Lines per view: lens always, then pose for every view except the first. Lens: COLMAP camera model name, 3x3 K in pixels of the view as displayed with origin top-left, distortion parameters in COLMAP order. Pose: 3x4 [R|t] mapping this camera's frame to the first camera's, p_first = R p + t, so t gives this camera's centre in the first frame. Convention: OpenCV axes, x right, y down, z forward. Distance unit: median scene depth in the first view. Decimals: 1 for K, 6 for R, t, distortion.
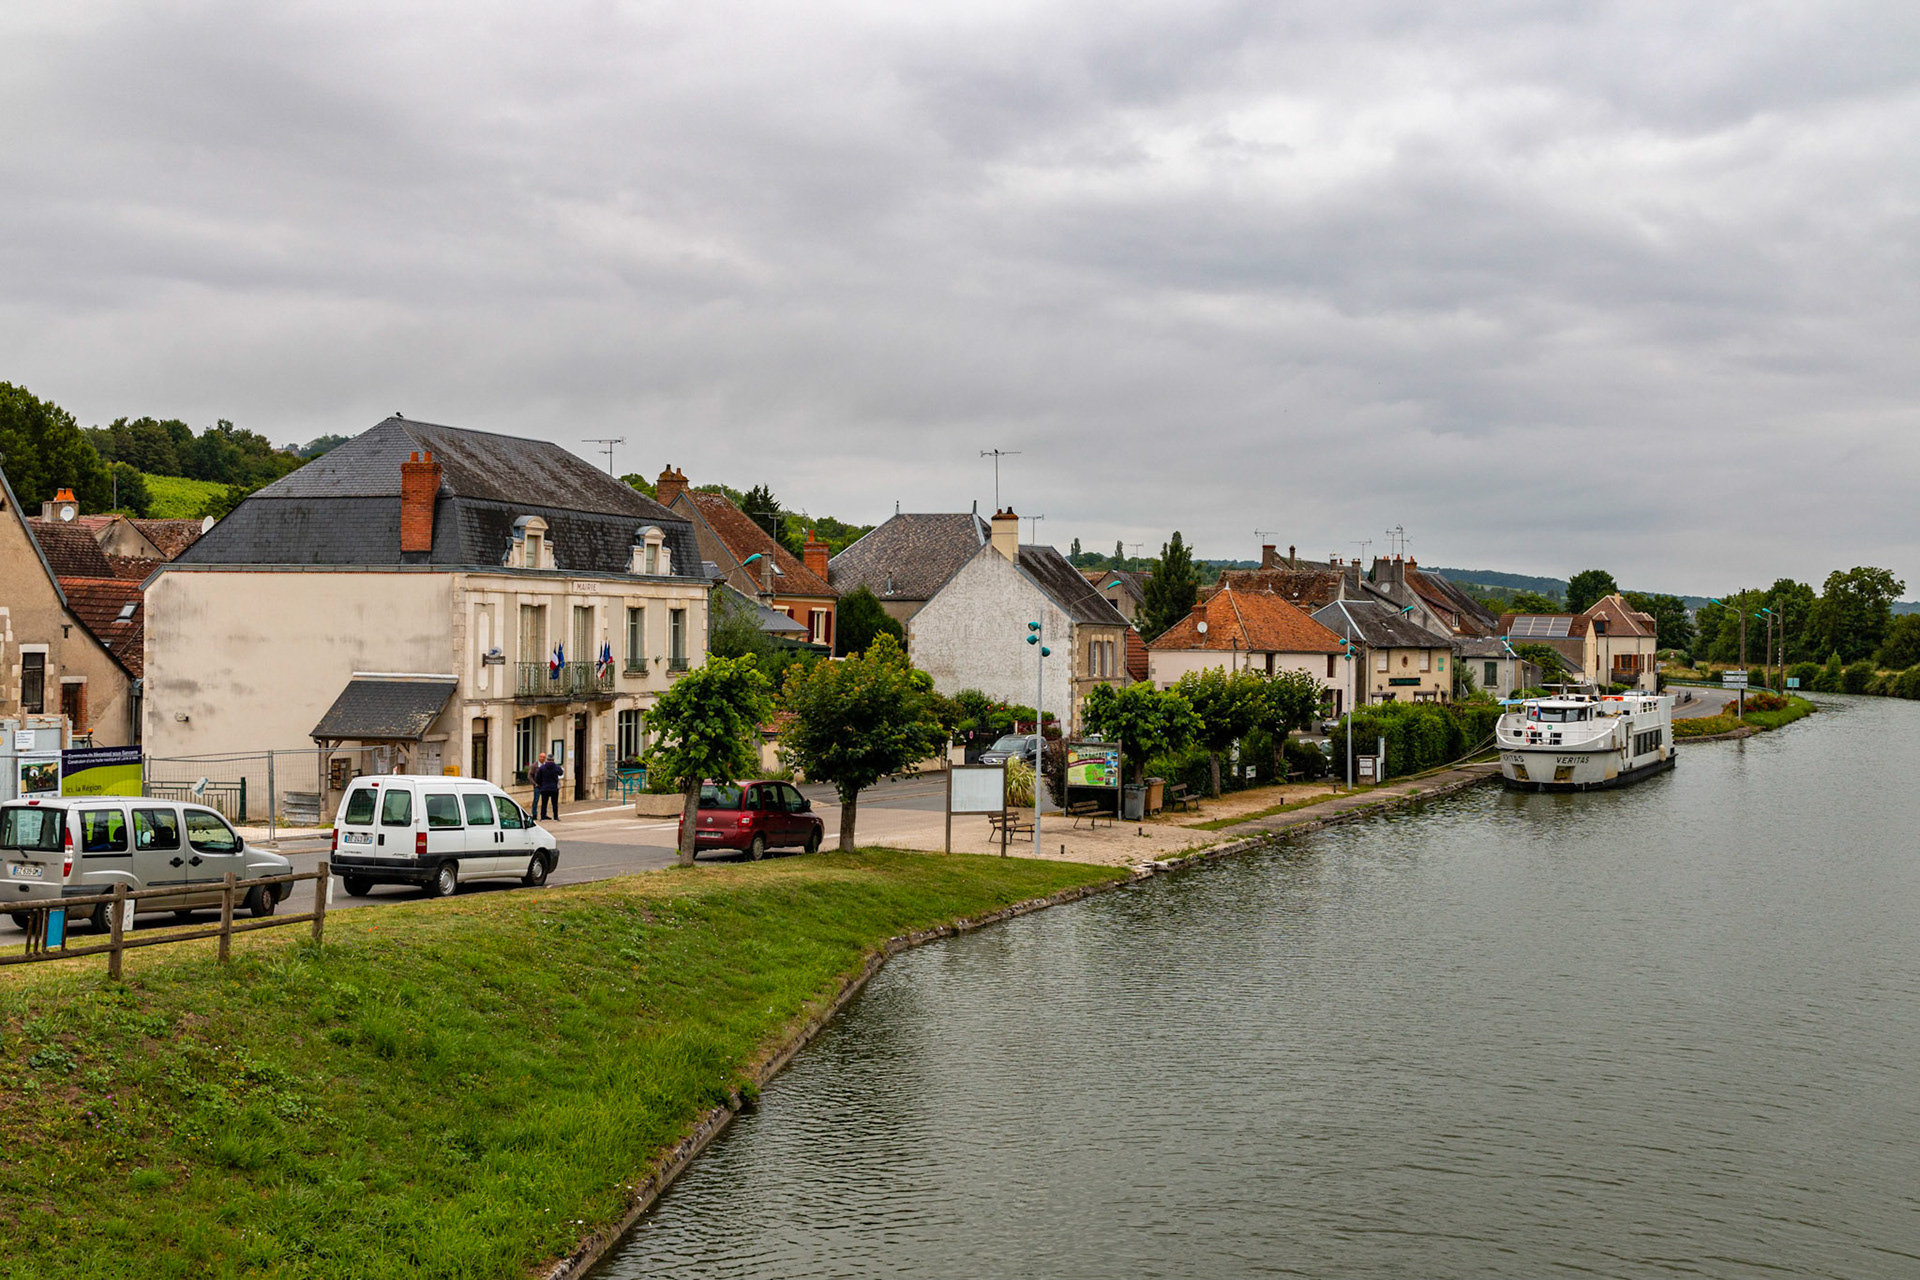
lens RADIAL K [[2077.5, 0, 942.4], [0, 2077.5, 662.8], [0, 0, 1]] dist [0.020967, -0.009536]
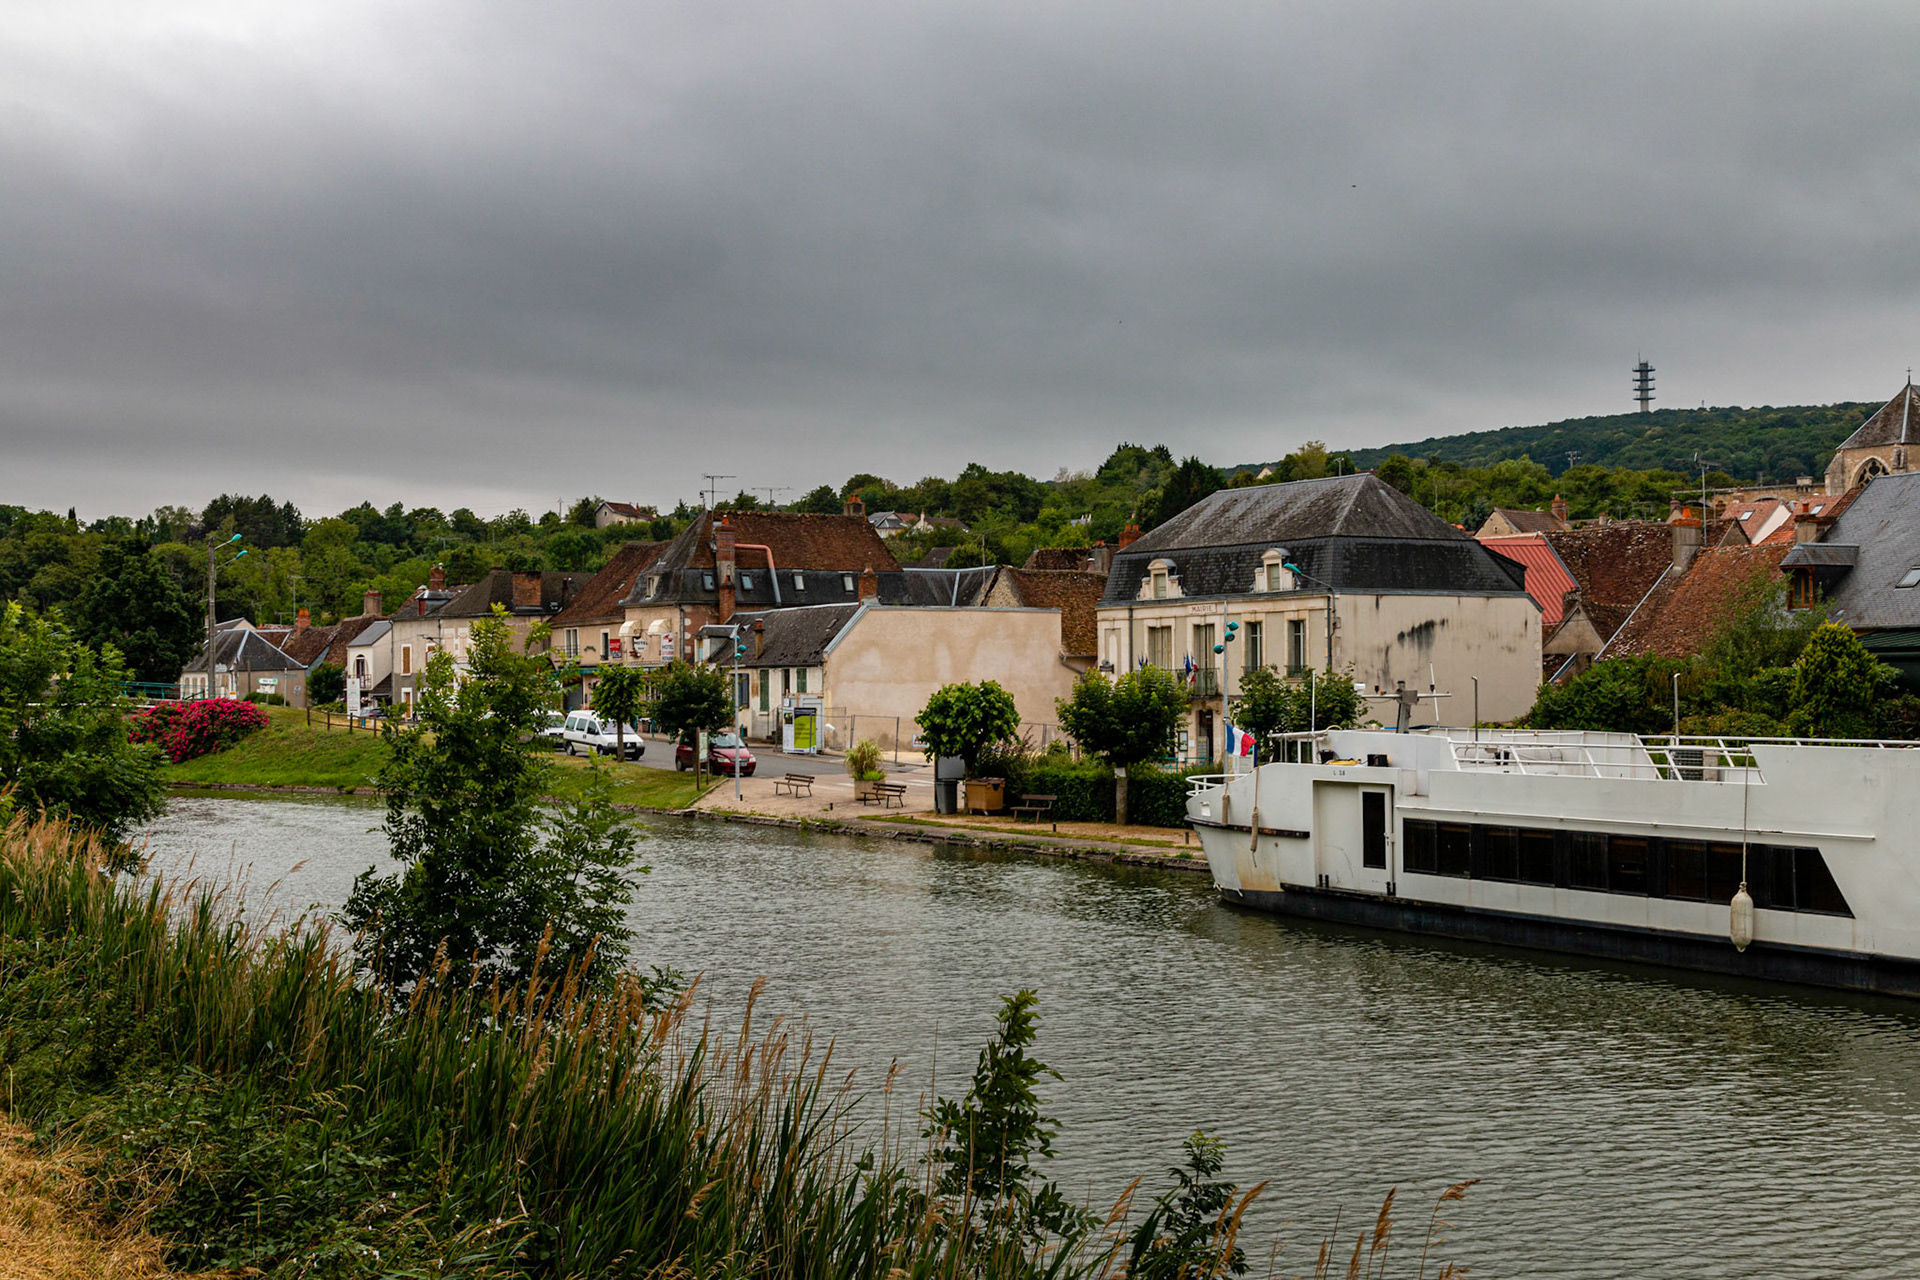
lens RADIAL K [[2427.9, 0, 960.0], [0, 2427.9, 640.0], [0, 0, 1]] dist [0.023081, 0.041440]
pose [[-0.568357, -0.023526, -0.822445, 1.081485], [-0.009399, 0.999712, -0.022102, 0.015112], [0.822728, -0.004832, -0.568415, 1.678774]]
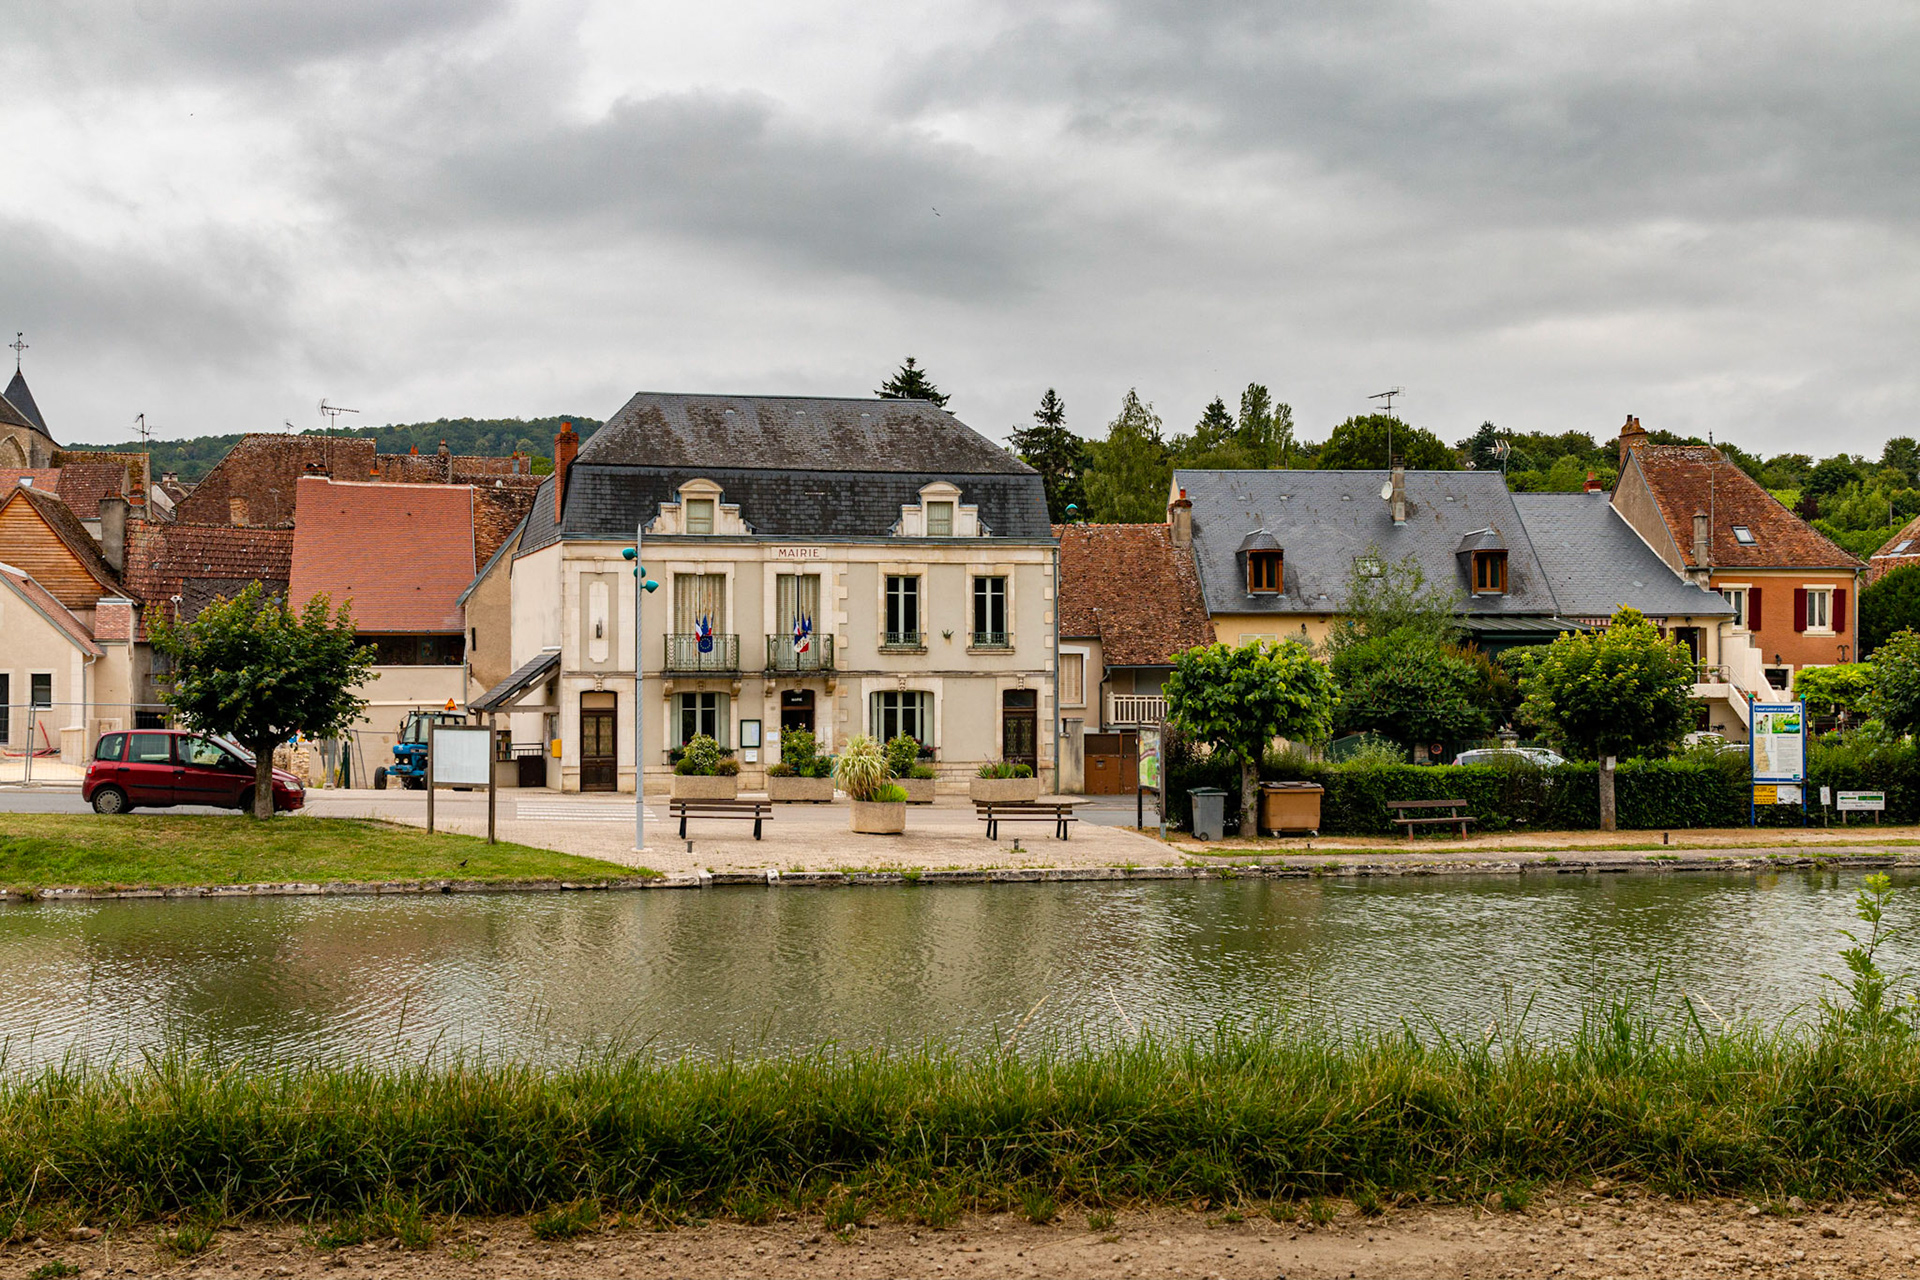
lens RADIAL K [[2077.5, 0, 942.4], [0, 2077.5, 662.8], [0, 0, 1]] dist [0.020967, -0.009536]
pose [[0.577365, -0.018524, -0.816276, 0.595980], [-0.002961, 0.999689, -0.024780, 0.033383], [0.816481, 0.016724, 0.577130, 0.521888]]
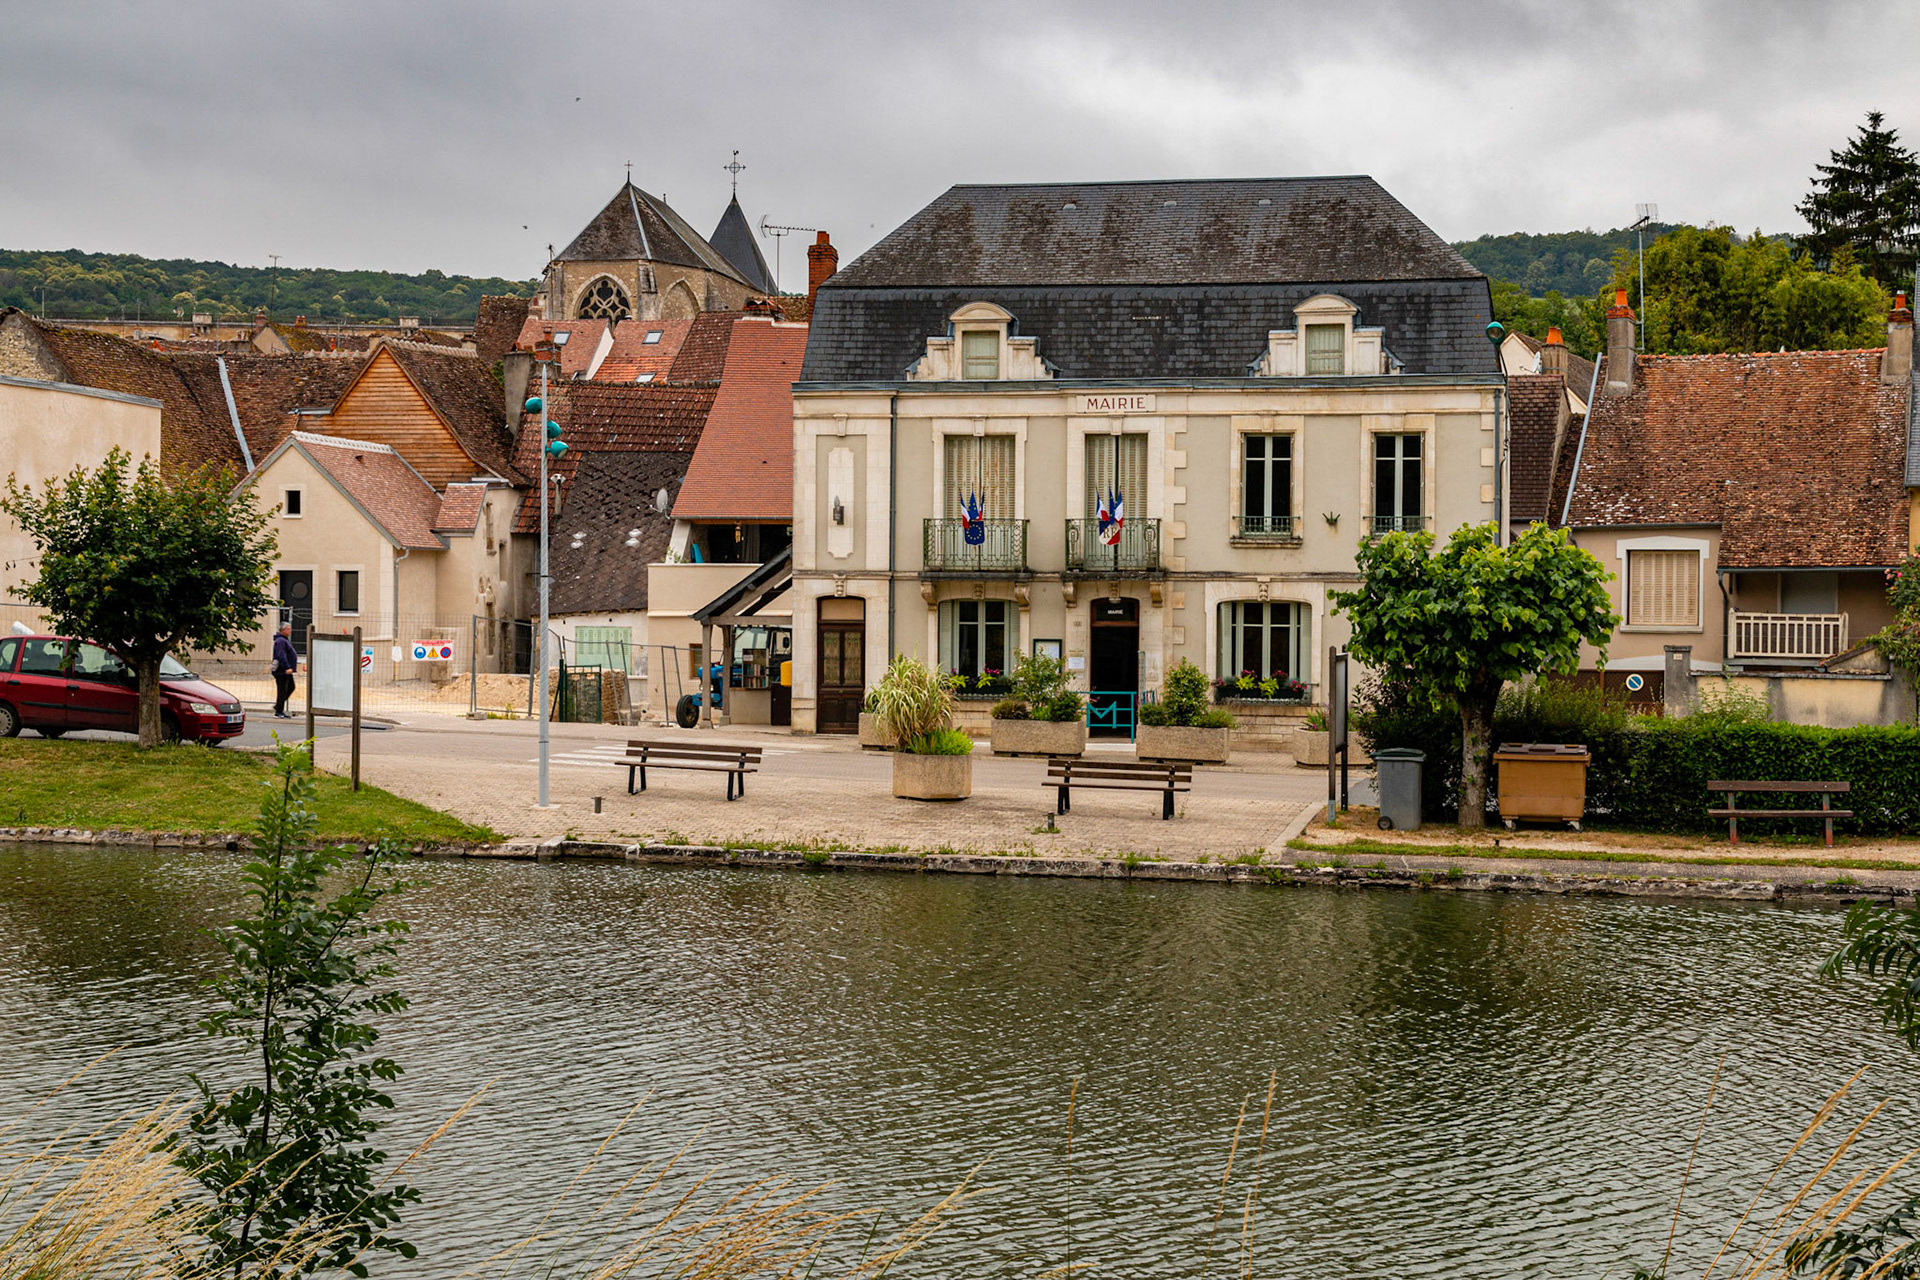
lens RADIAL K [[2864.9, 0, 960.0], [0, 2864.9, 640.0], [0, 0, 1]] dist [0.014906, -0.020846]
pose [[0.188169, 0.007550, -0.982108, 0.674851], [-0.018353, 0.999823, 0.004170, 0.032989], [0.981965, 0.017240, 0.188275, 0.778308]]
